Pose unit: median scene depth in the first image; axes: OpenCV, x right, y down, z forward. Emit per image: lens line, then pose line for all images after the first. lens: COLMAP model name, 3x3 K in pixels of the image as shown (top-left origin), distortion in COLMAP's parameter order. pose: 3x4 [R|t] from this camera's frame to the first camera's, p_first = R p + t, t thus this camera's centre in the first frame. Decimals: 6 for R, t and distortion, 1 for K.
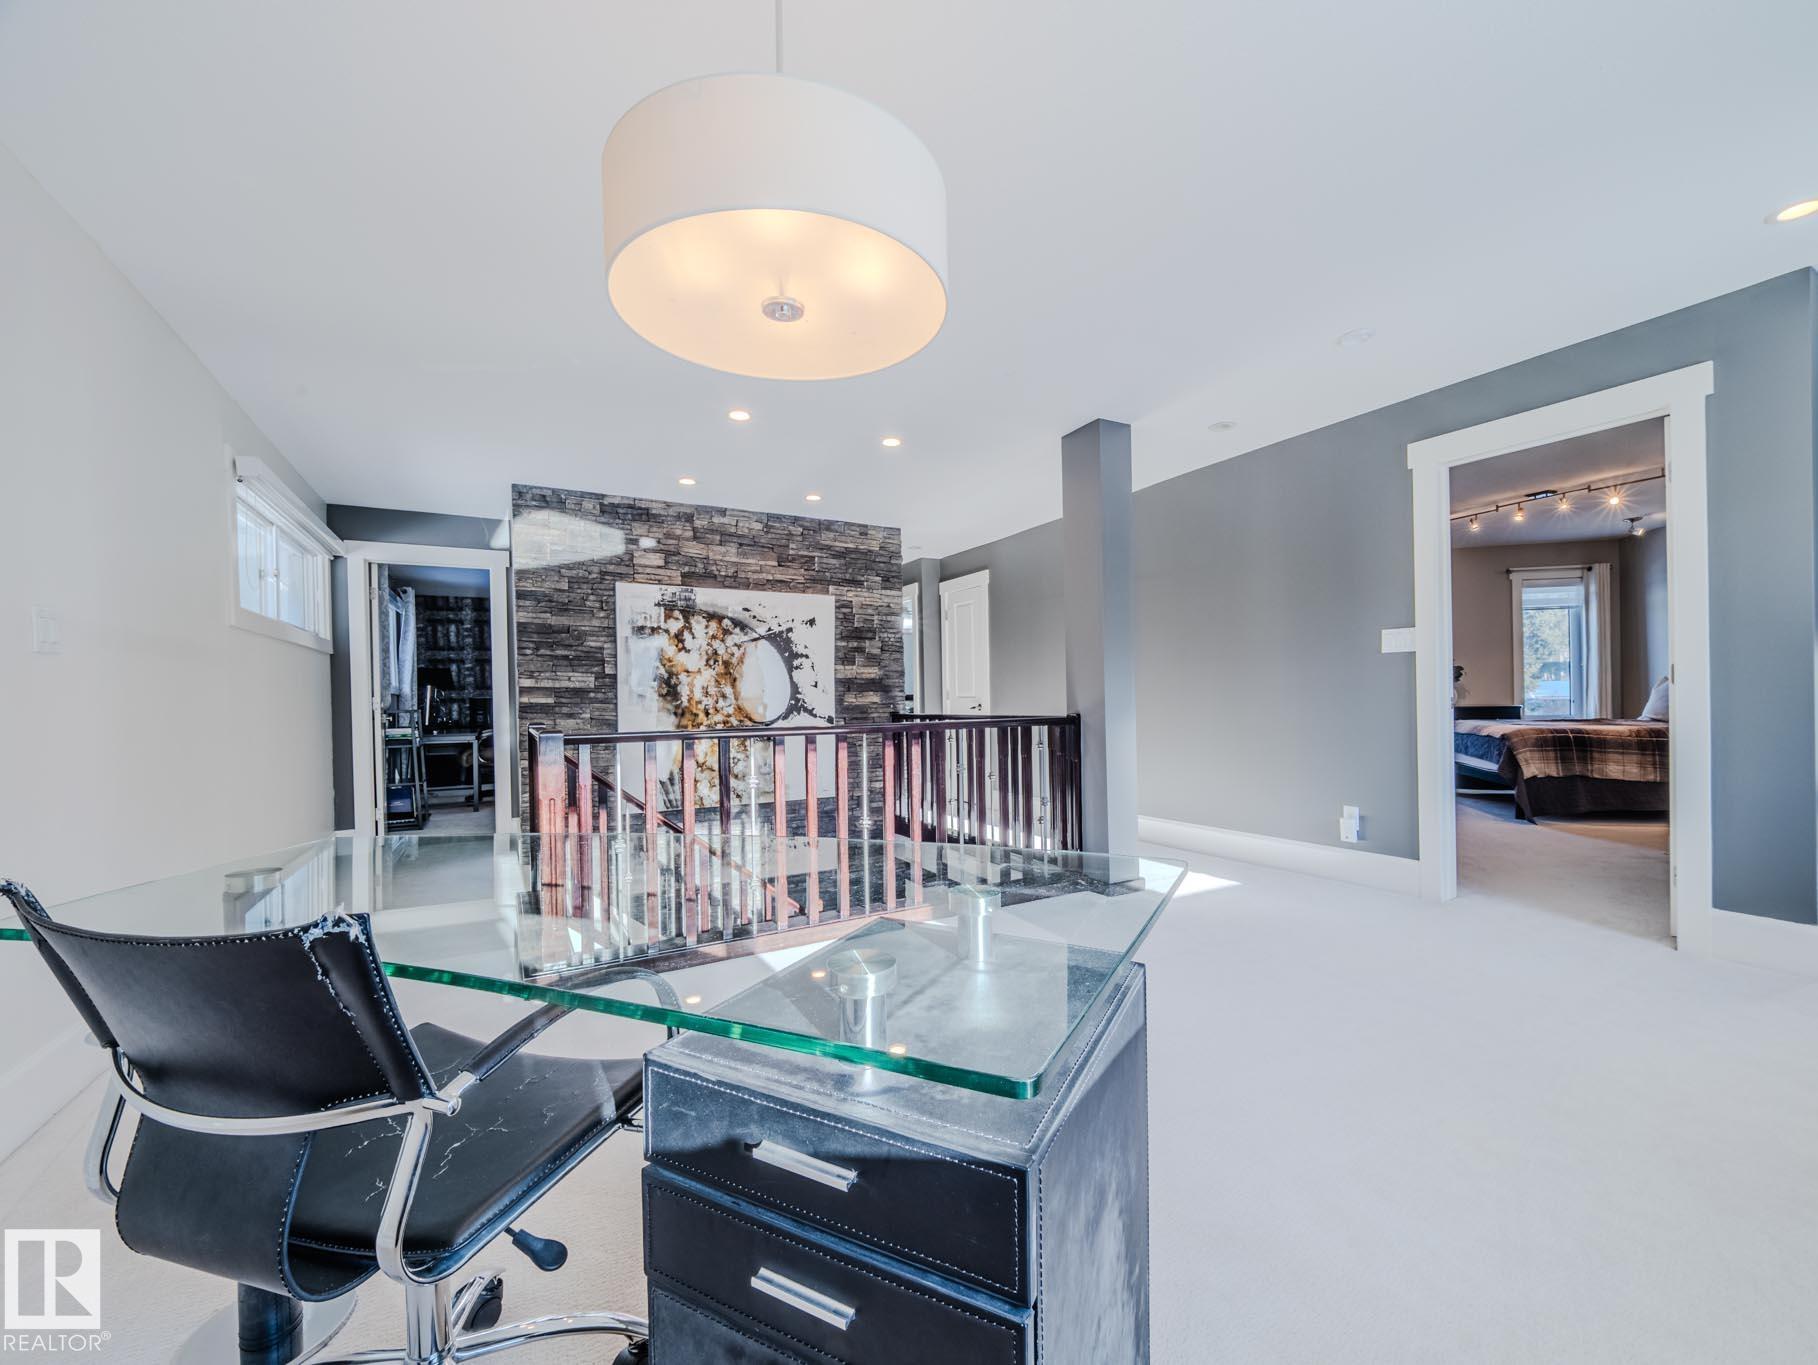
lens RADIAL K [[715.2, 0, 909.0], [0, 715.2, 682.5], [0, 0, 1]] dist [0.000793, 0.000026]
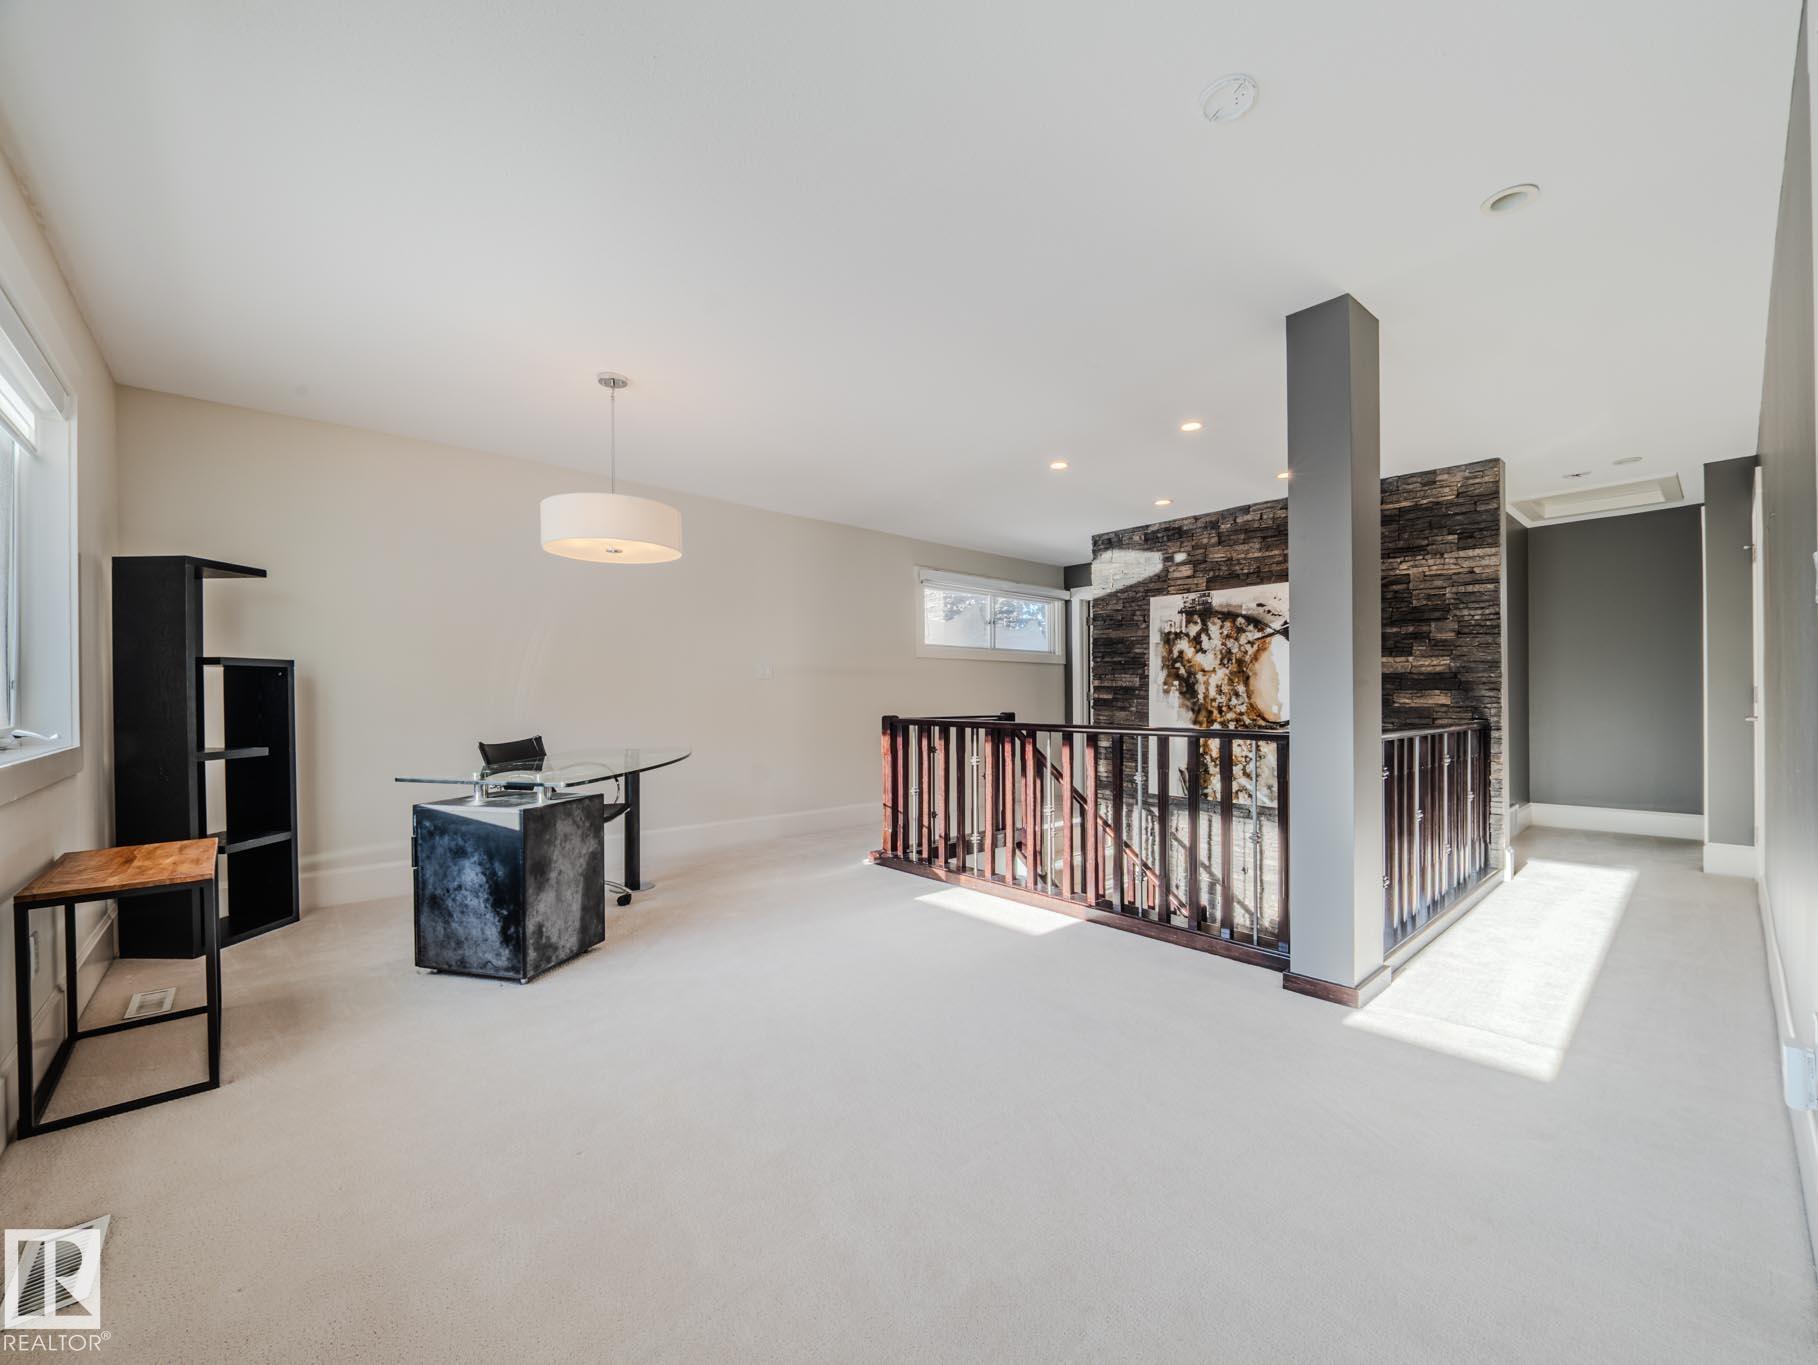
lens RADIAL K [[735.7, 0, 909.0], [0, 735.7, 682.5], [0, 0, 1]] dist [-0.000603, -0.000084]
pose [[0.214006, -0.010704, -0.976774, 0.662627], [0.009098, 0.999918, -0.008964, 0.007660], [0.976790, -0.006968, 0.214086, 0.331080]]
